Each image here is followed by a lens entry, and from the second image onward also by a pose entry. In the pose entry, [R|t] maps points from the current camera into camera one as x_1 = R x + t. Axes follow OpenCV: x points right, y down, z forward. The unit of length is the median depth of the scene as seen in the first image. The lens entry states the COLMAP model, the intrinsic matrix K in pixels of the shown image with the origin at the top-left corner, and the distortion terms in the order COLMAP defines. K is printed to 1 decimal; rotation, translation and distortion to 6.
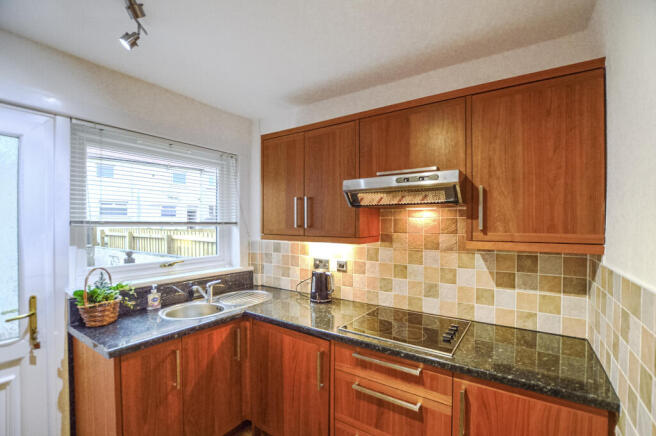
lens RADIAL K [[296.4, 0, 326.8], [0, 296.4, 223.8], [0, 0, 1]] dist [-0.022024, 0.002256]
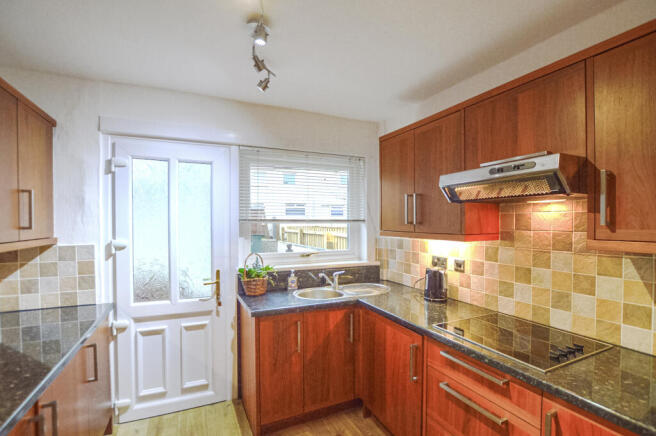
lens RADIAL K [[296.4, 0, 314.5], [0, 296.4, 222.1], [0, 0, 1]] dist [-0.022024, 0.002256]
pose [[0.859034, -0.002132, -0.511914, 0.182028], [0.002856, 0.999996, 0.000627, 0.005371], [0.511911, -0.002001, 0.859036, -0.045160]]
